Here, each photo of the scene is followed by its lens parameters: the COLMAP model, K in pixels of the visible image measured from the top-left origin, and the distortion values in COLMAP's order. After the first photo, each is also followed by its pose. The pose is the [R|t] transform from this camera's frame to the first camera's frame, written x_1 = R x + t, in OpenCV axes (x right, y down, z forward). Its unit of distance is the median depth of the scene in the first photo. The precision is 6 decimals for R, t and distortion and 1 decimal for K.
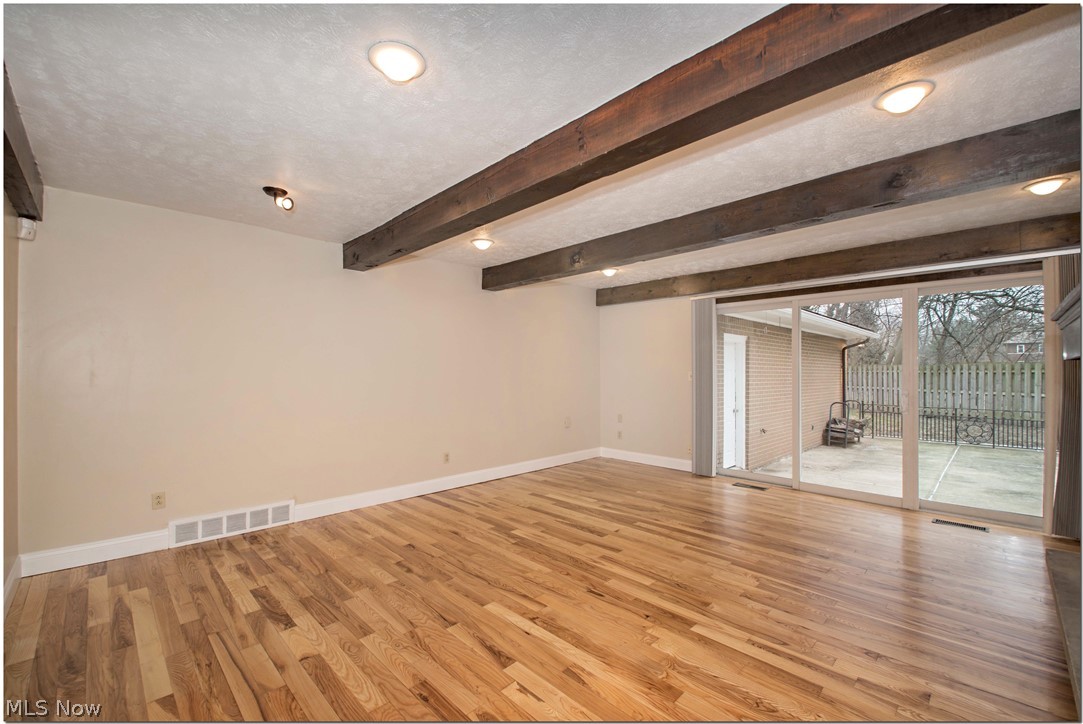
lens RADIAL K [[454.4, 0, 543.9], [0, 454.4, 367.0], [0, 0, 1]] dist [0.000034, -0.006996]
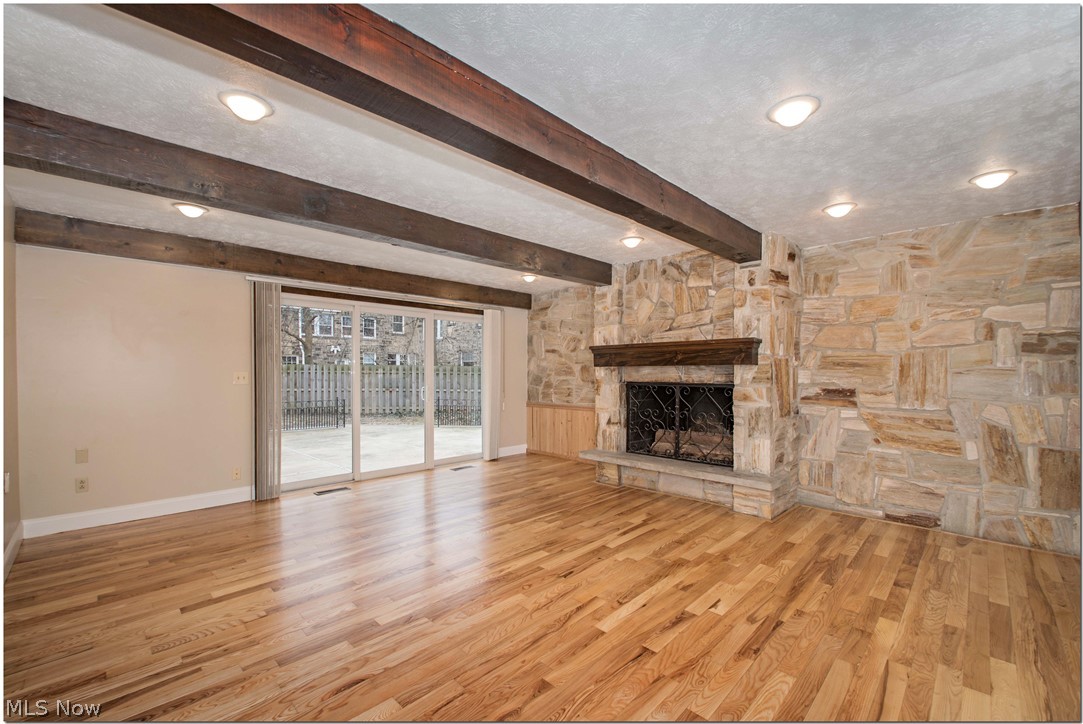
lens RADIAL K [[454.4, 0, 543.9], [0, 454.4, 367.0], [0, 0, 1]] dist [0.000034, -0.006996]
pose [[-0.020700, 0.007222, 0.999760, -1.000462], [-0.006267, 0.999953, -0.007353, 0.009015], [-0.999766, -0.006418, -0.020654, 1.106935]]
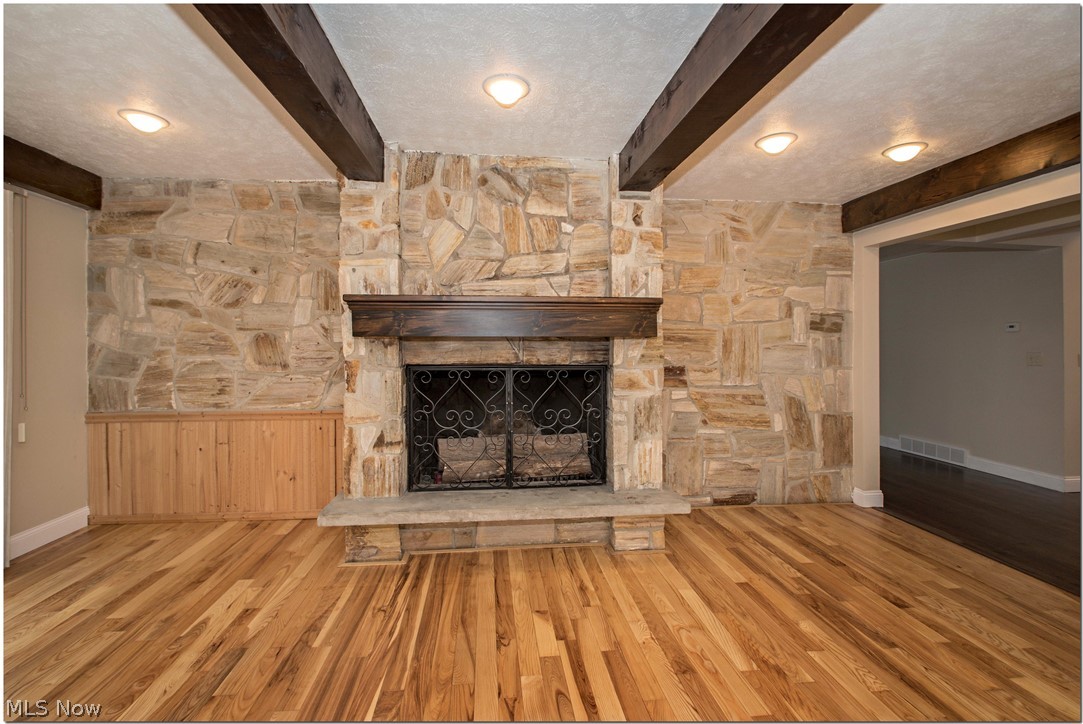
lens RADIAL K [[446.3, 0, 541.1], [0, 446.3, 347.7], [0, 0, 1]] dist [-0.000741, -0.000365]
pose [[-0.789297, -0.006125, 0.613981, 0.073682], [-0.007924, 0.999969, -0.000211, 0.013294], [-0.613961, -0.005032, -0.789321, 1.364128]]
